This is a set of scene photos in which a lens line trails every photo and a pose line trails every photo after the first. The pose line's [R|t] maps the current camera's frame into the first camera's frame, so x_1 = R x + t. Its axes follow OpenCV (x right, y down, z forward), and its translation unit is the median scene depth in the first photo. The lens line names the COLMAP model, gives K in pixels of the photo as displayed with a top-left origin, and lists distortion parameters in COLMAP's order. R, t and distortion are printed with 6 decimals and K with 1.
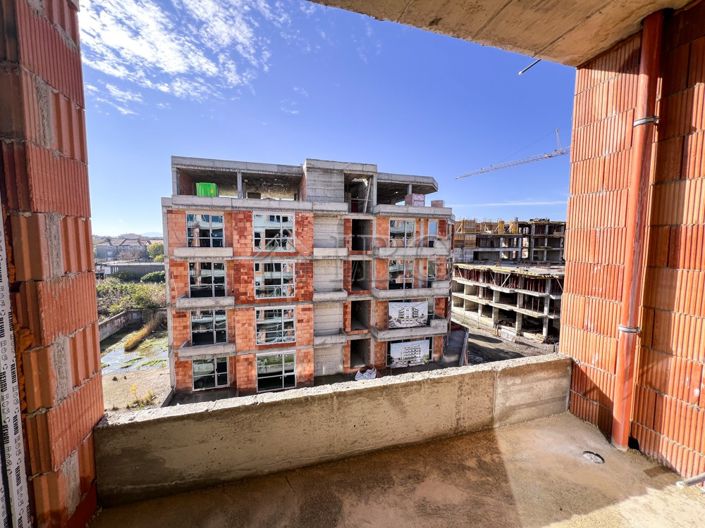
lens RADIAL K [[281.6, 0, 350.9], [0, 281.6, 263.5], [0, 0, 1]] dist [-0.004241, 0.000139]
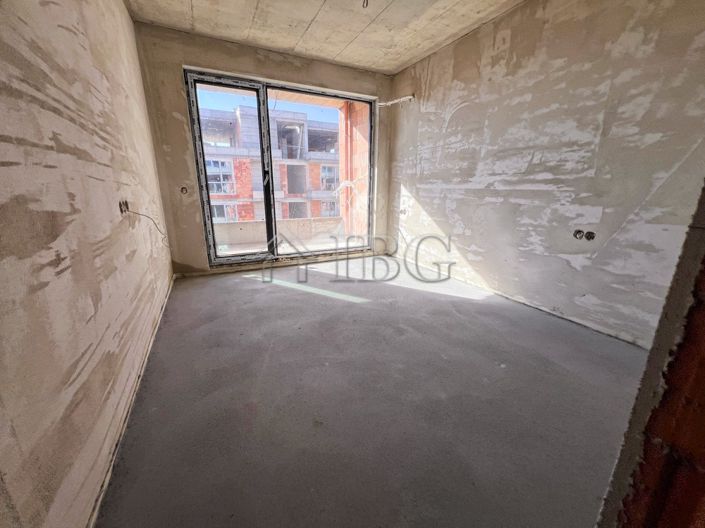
lens RADIAL K [[281.6, 0, 350.6], [0, 281.6, 264.9], [0, 0, 1]] dist [-0.004241, 0.000139]
pose [[0.983510, -0.051959, 0.173232, 0.043442], [0.019080, 0.982307, 0.186306, 0.033681], [-0.179847, -0.179928, 0.967099, -0.224040]]
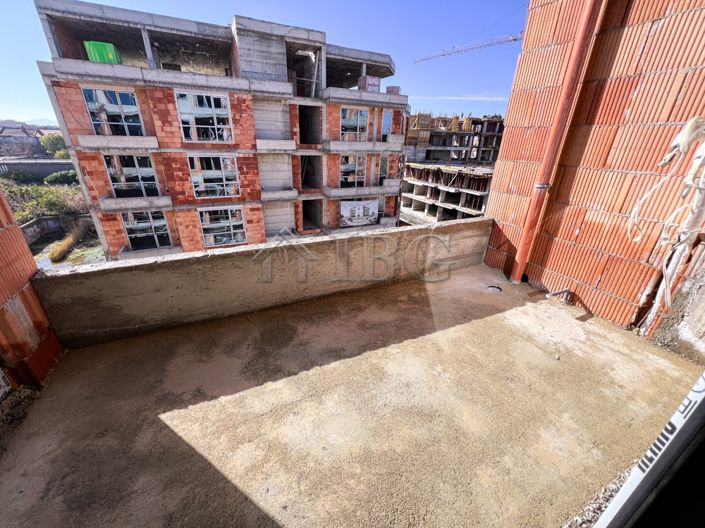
lens RADIAL K [[281.6, 0, 351.1], [0, 281.6, 264.1], [0, 0, 1]] dist [-0.004241, 0.000139]
pose [[0.985850, -0.049257, 0.160230, 0.001468], [-0.007474, 0.941987, 0.335565, 0.015039], [-0.167463, -0.332014, 0.928290, -0.004734]]
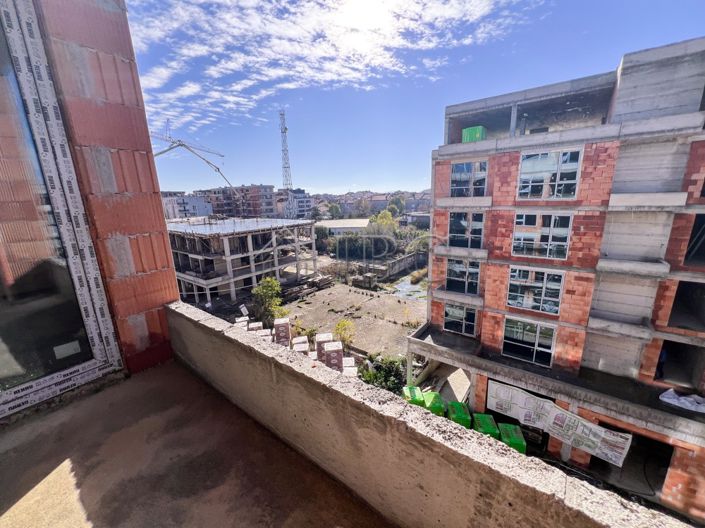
lens RADIAL K [[281.6, 0, 351.6], [0, 281.6, 264.1], [0, 0, 1]] dist [-0.004241, 0.000139]
pose [[0.596845, 0.161350, -0.785966, 0.055370], [-0.028149, 0.983179, 0.180460, 0.006807], [0.801862, -0.085583, 0.591348, 0.068400]]
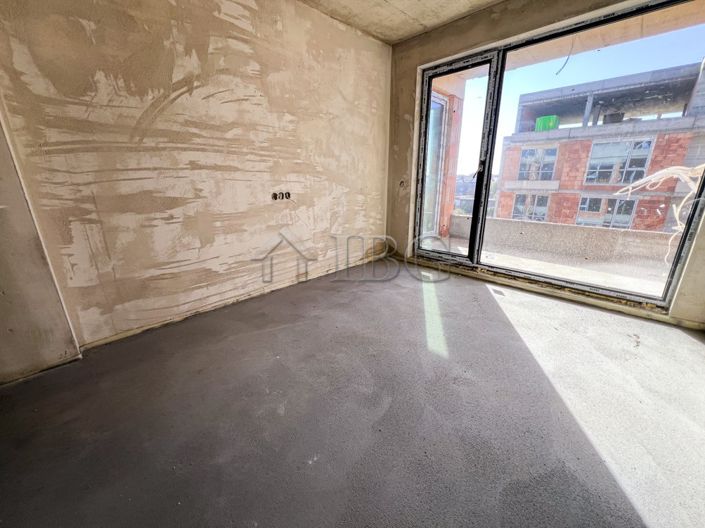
lens RADIAL K [[281.6, 0, 350.6], [0, 281.6, 264.6], [0, 0, 1]] dist [-0.004241, 0.000139]
pose [[0.476550, 0.247164, -0.843689, 0.140128], [-0.059152, 0.966506, 0.249732, 0.026318], [0.877155, -0.069104, 0.475208, -0.157491]]
